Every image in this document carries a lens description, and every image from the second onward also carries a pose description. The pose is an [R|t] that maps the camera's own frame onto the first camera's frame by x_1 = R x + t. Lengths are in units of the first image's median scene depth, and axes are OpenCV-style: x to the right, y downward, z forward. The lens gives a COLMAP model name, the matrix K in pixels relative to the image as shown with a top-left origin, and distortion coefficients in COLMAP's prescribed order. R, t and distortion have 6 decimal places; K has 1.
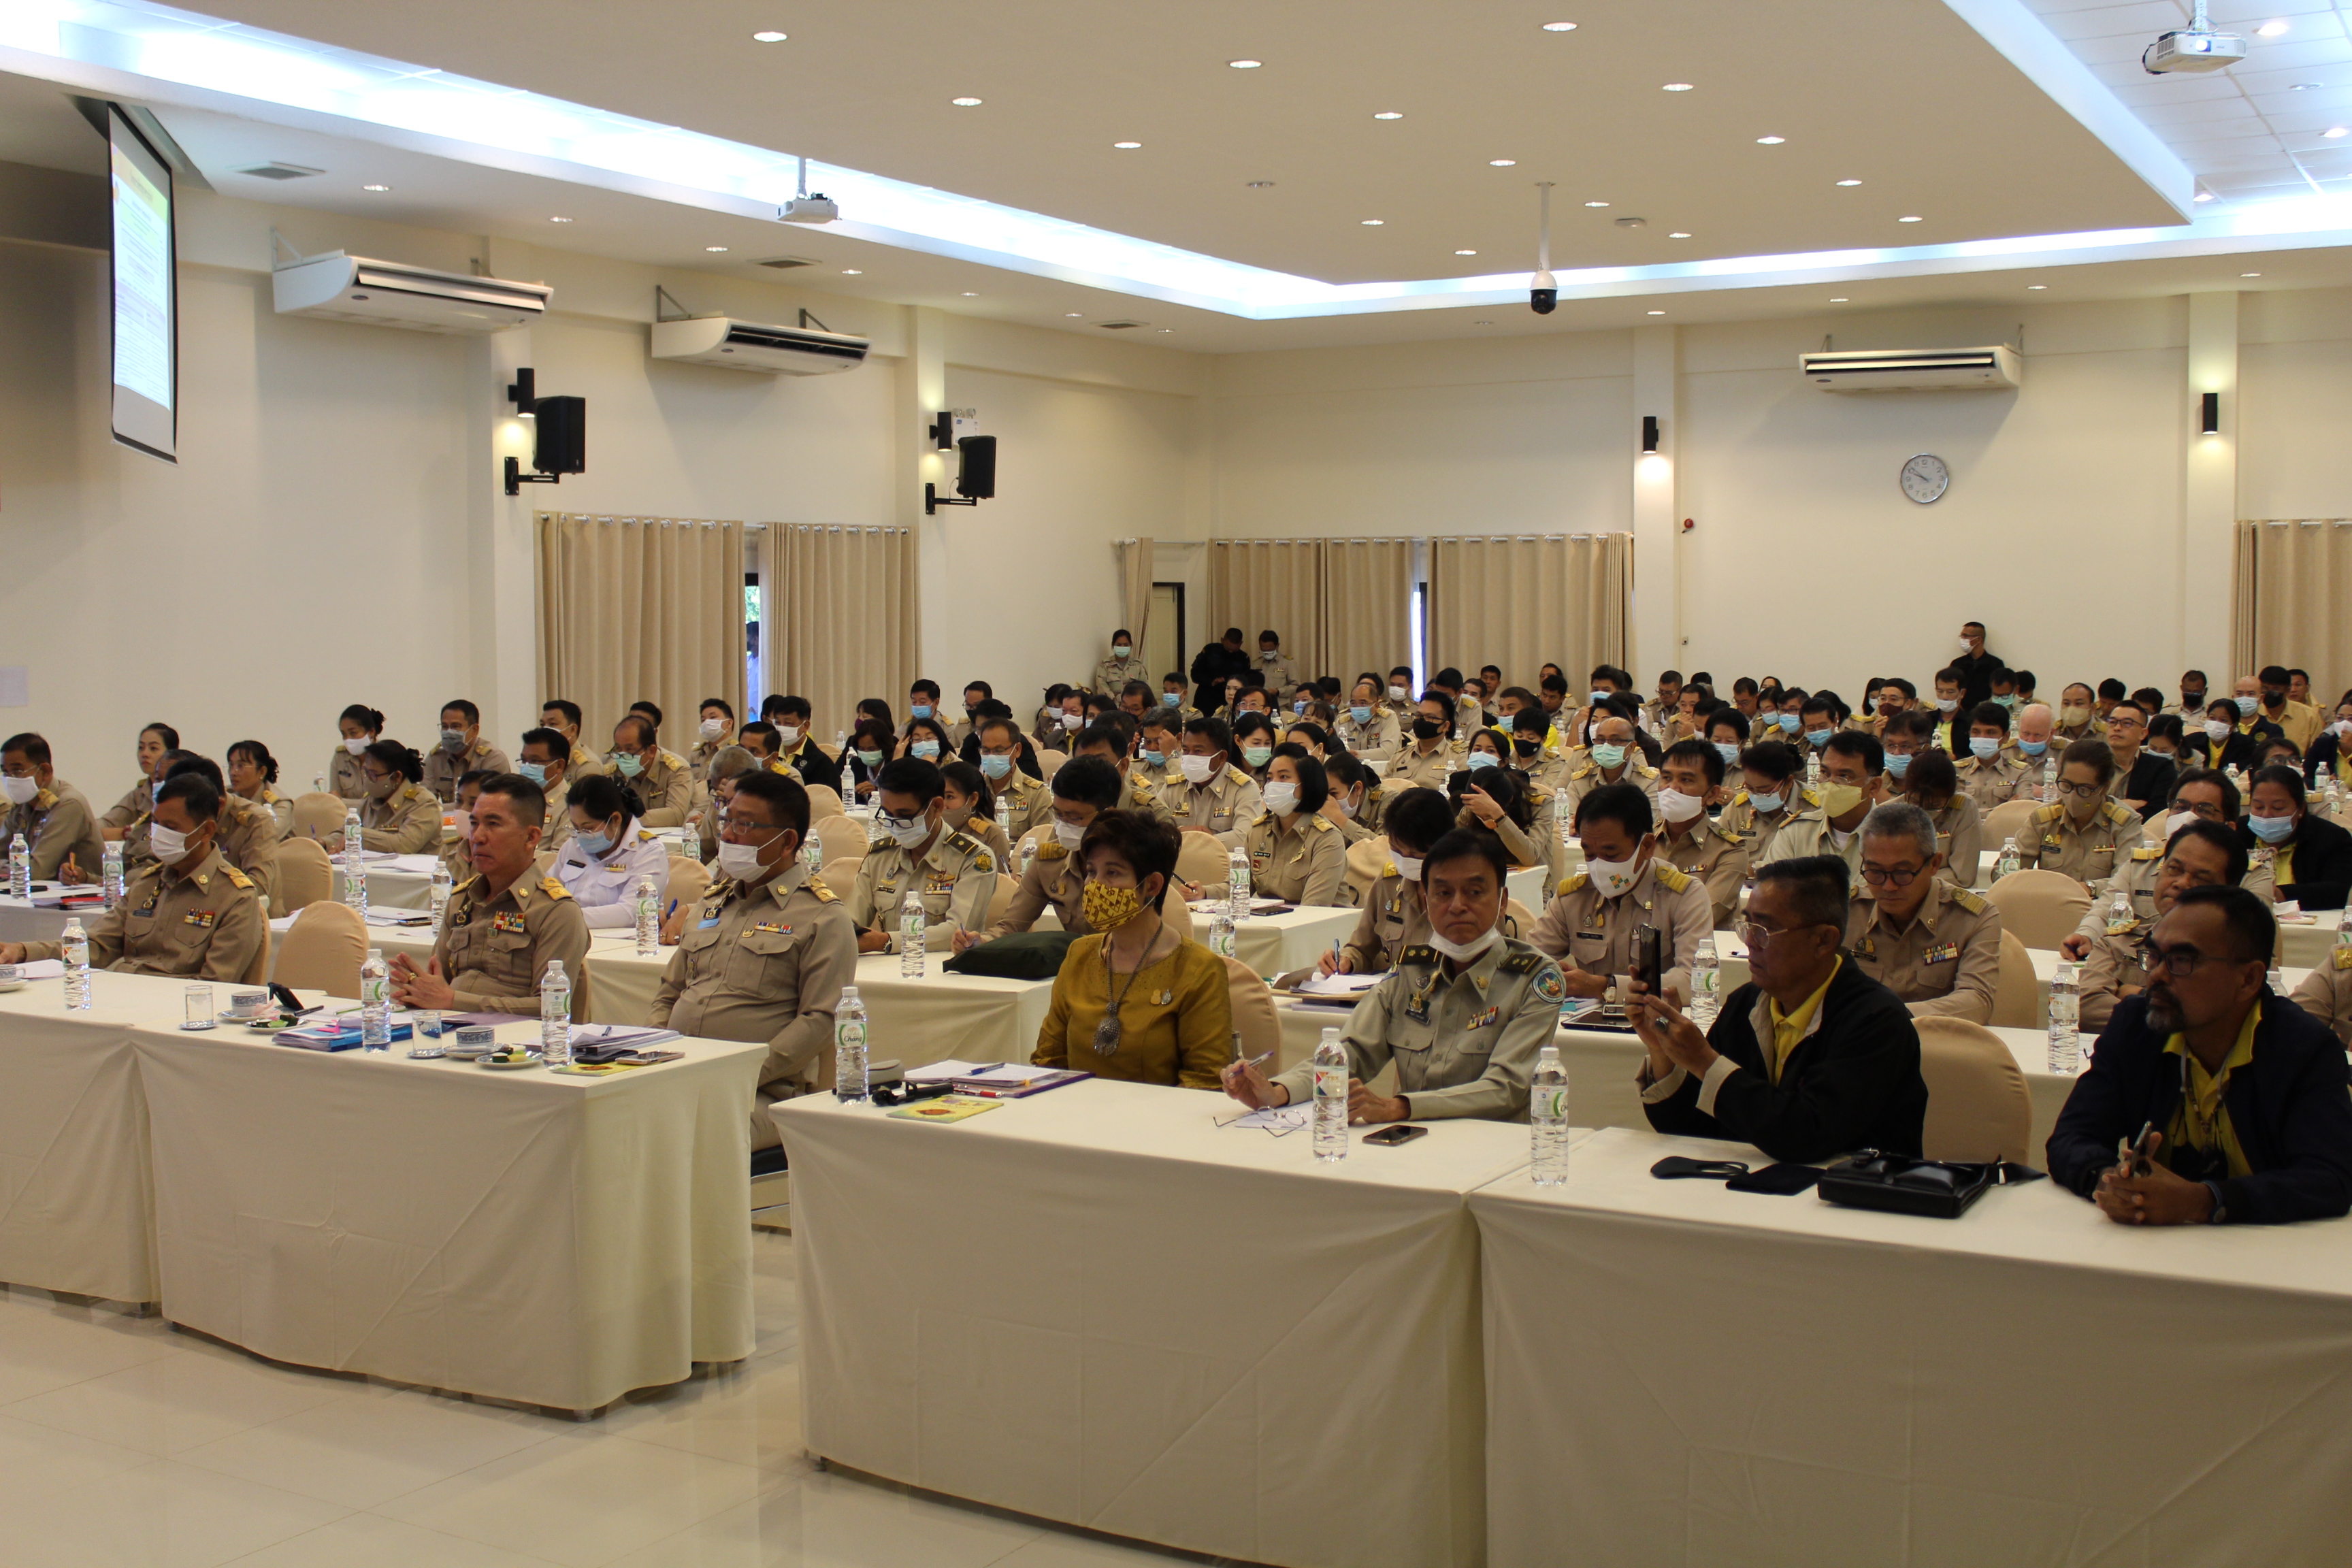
lens RADIAL K [[2530.6, 0, 1176.0], [0, 2530.6, 784.0], [0, 0, 1]] dist [-0.097394, 0.038576]
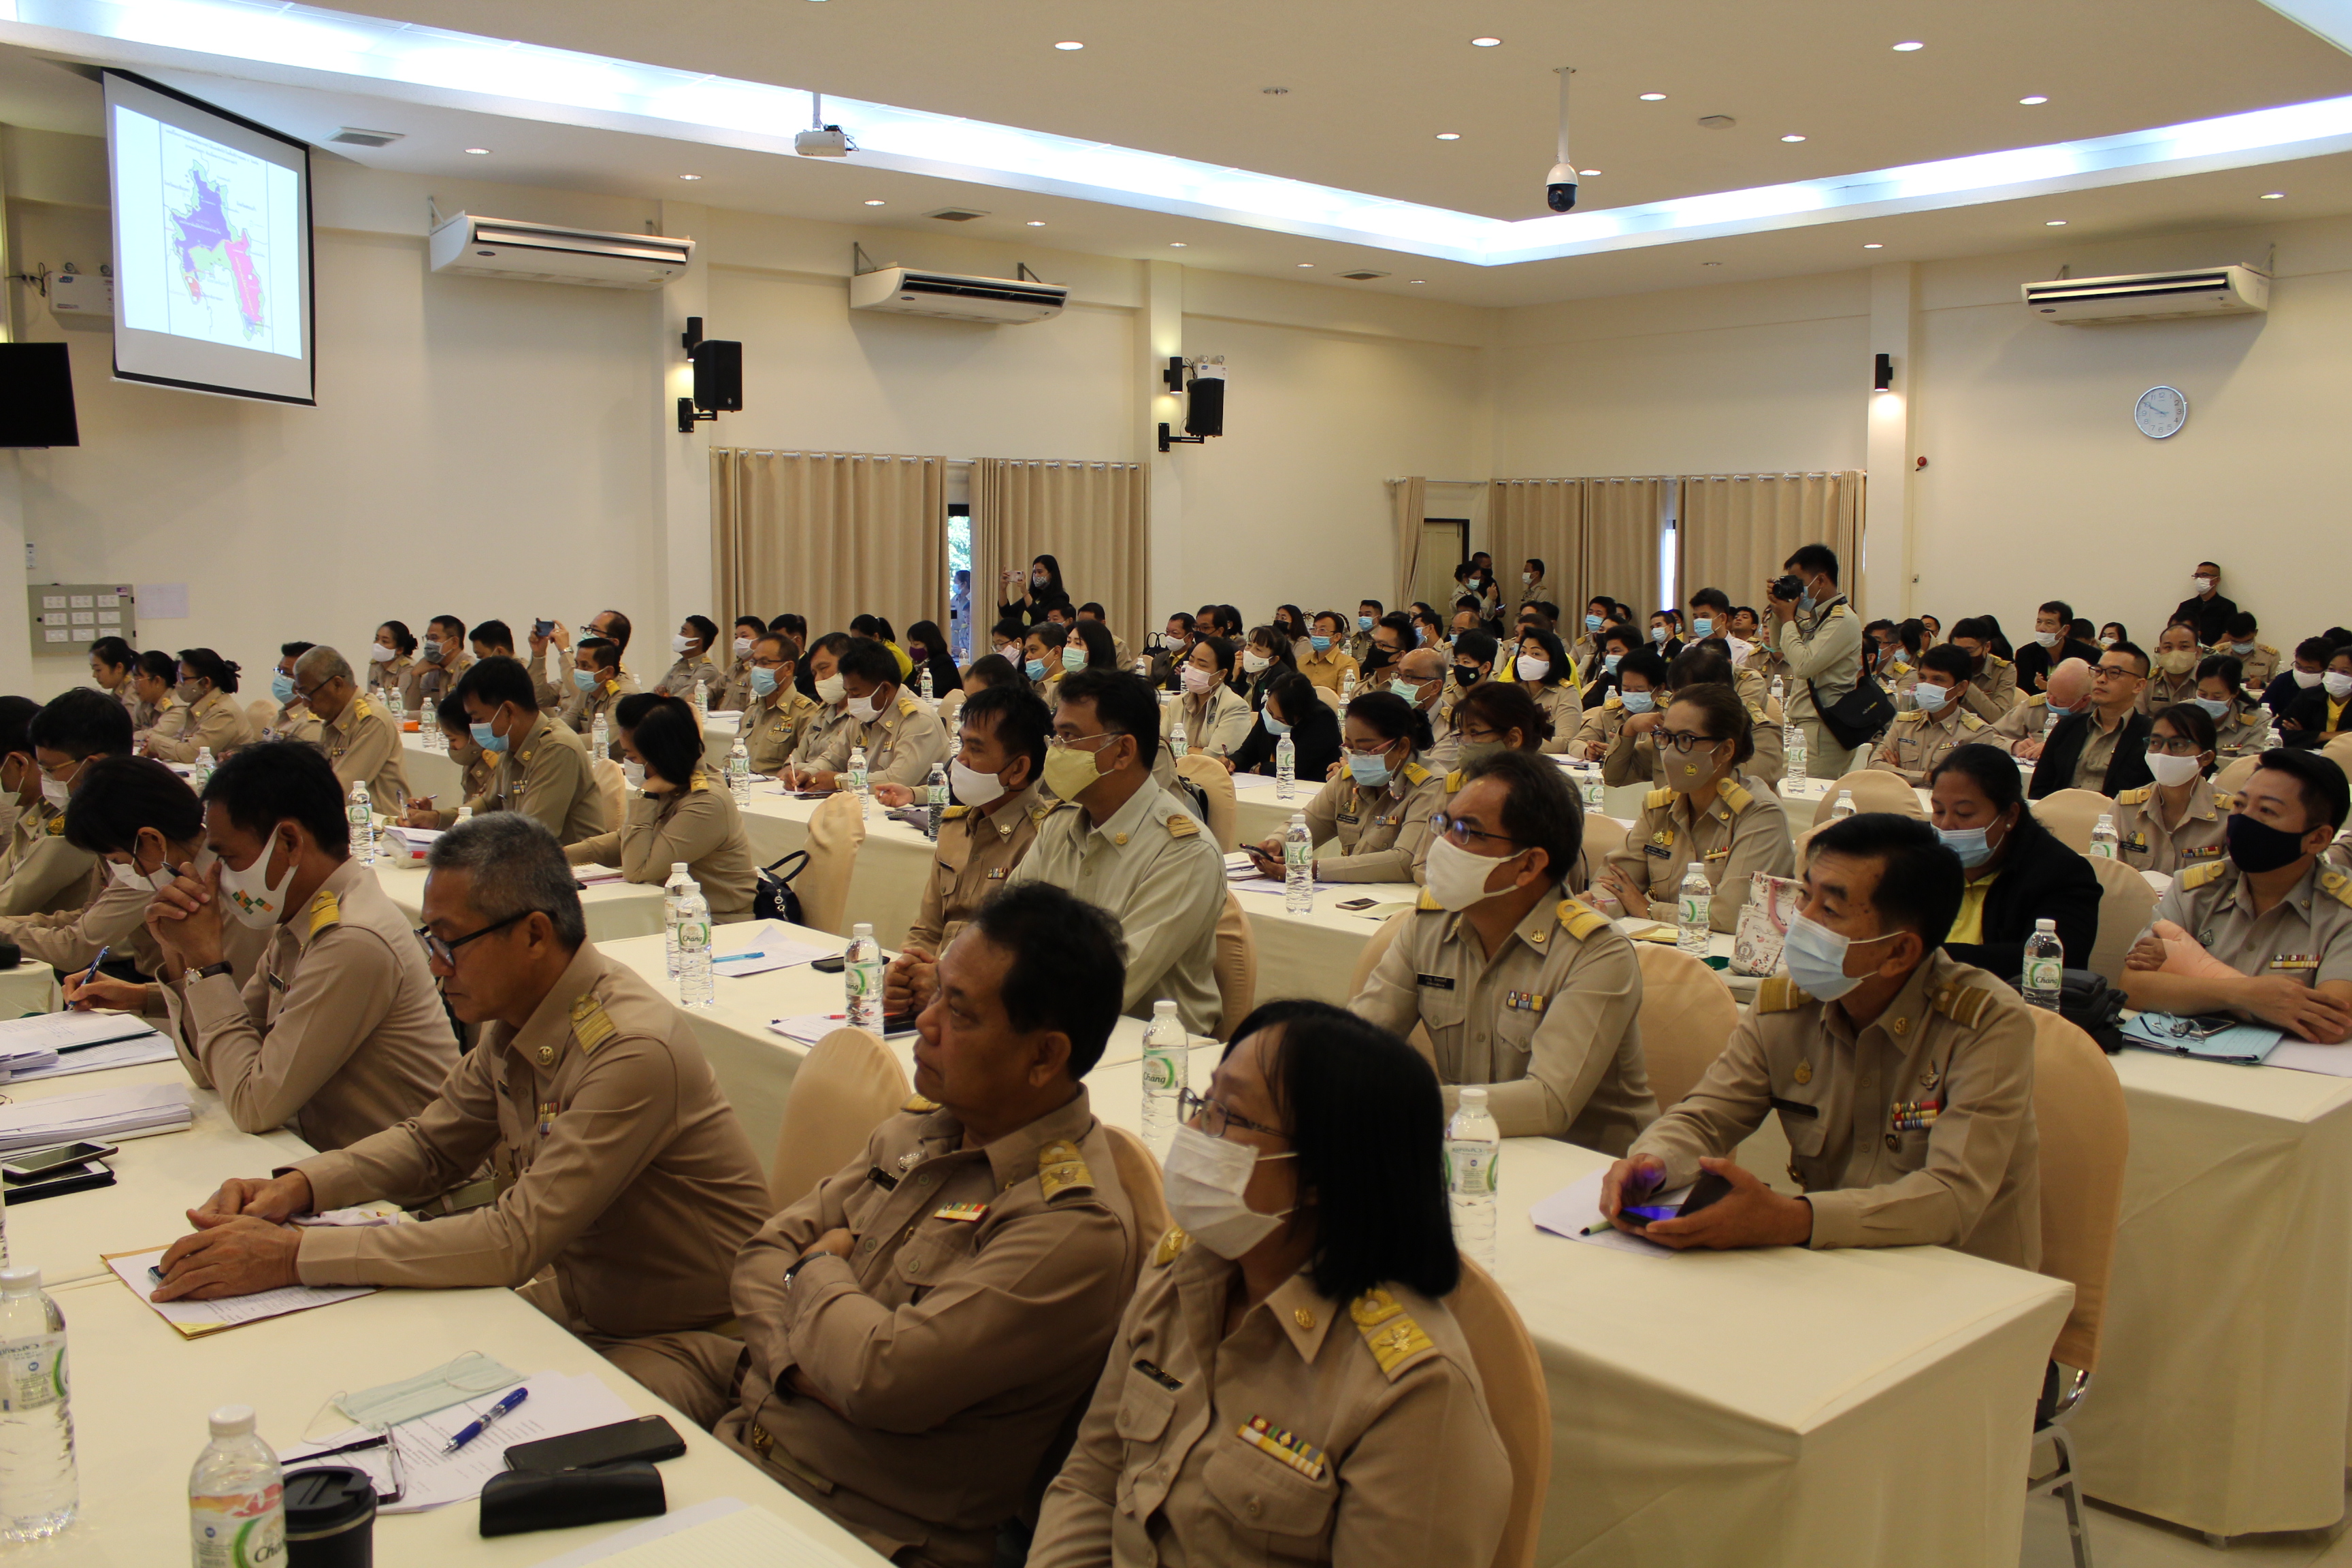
lens RADIAL K [[1944.3, 0, 1176.0], [0, 1944.3, 784.0], [0, 0, 1]] dist [-0.163180, 0.147697]
pose [[0.952182, 0.041142, -0.302748, 0.193395], [-0.026526, 0.998282, 0.052236, -0.008939], [0.304377, -0.041707, 0.951638, 0.235878]]
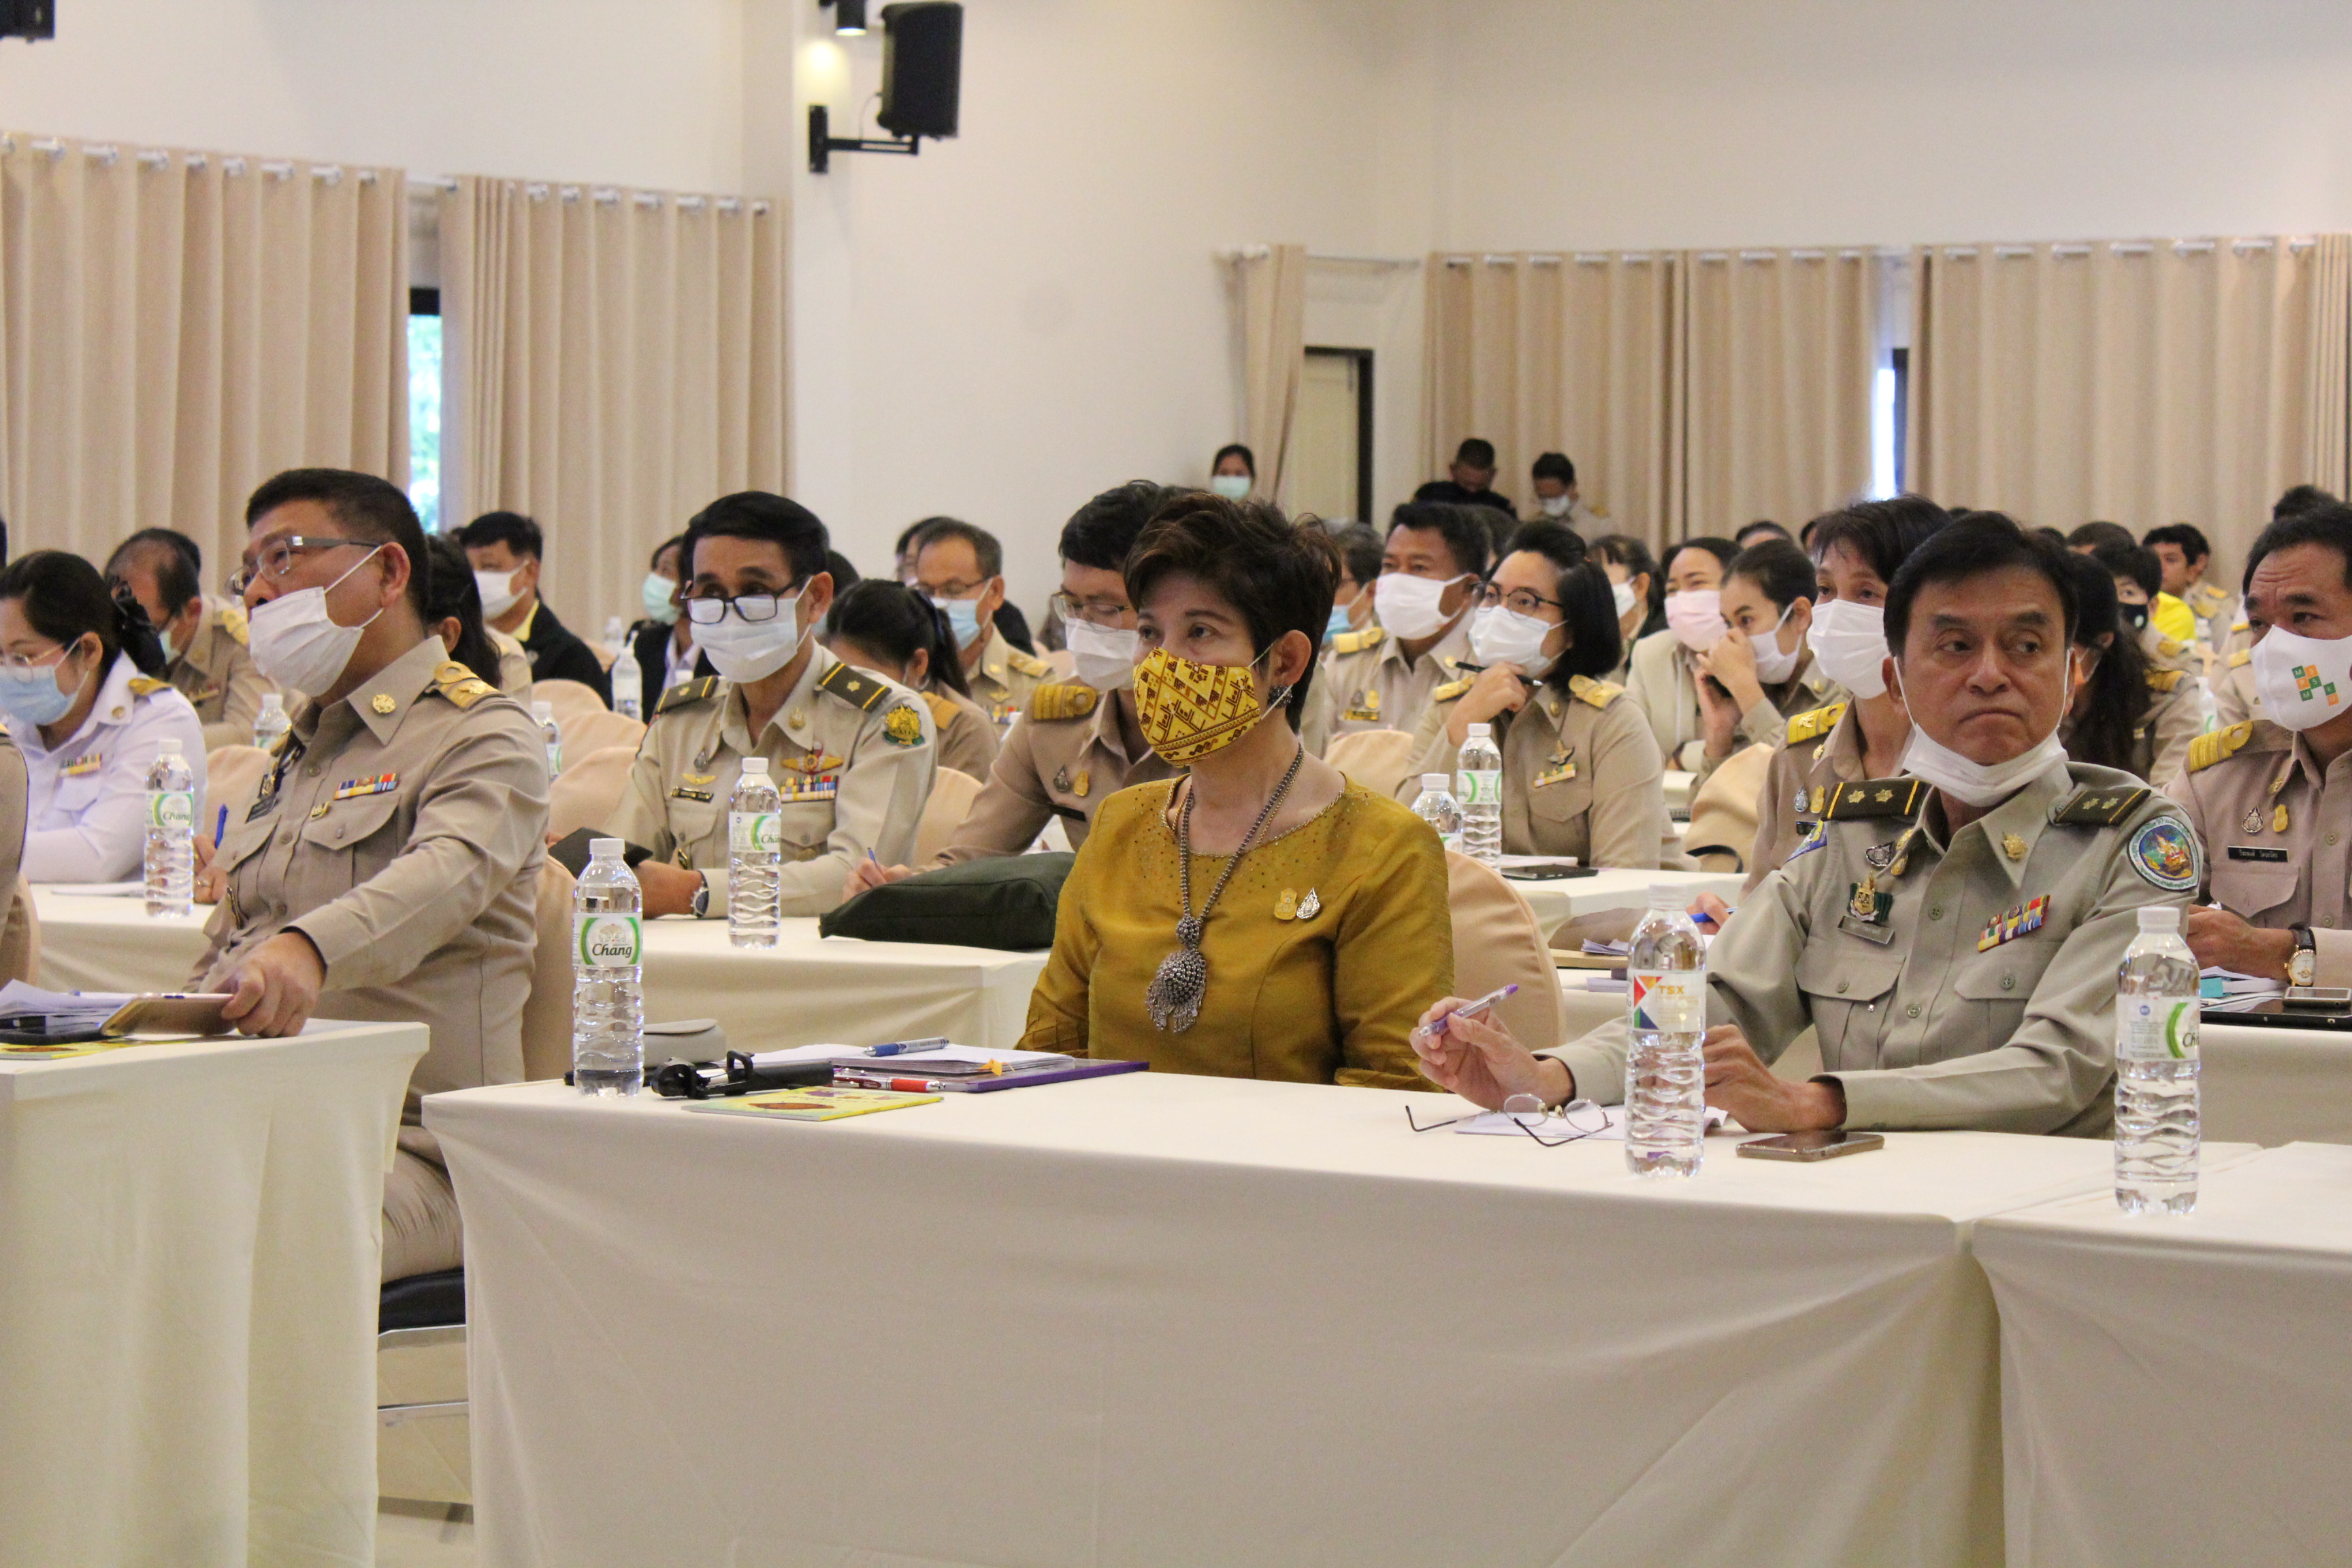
lens RADIAL K [[5540.4, 0, 1176.0], [0, 5540.4, 784.0], [0, 0, 1]] dist [0.073510, -0.016110]
pose [[0.999403, 0.012741, -0.032122, 0.001227], [-0.013356, 0.999730, -0.019001, 0.025272], [0.031871, 0.019419, 0.999303, 0.003019]]
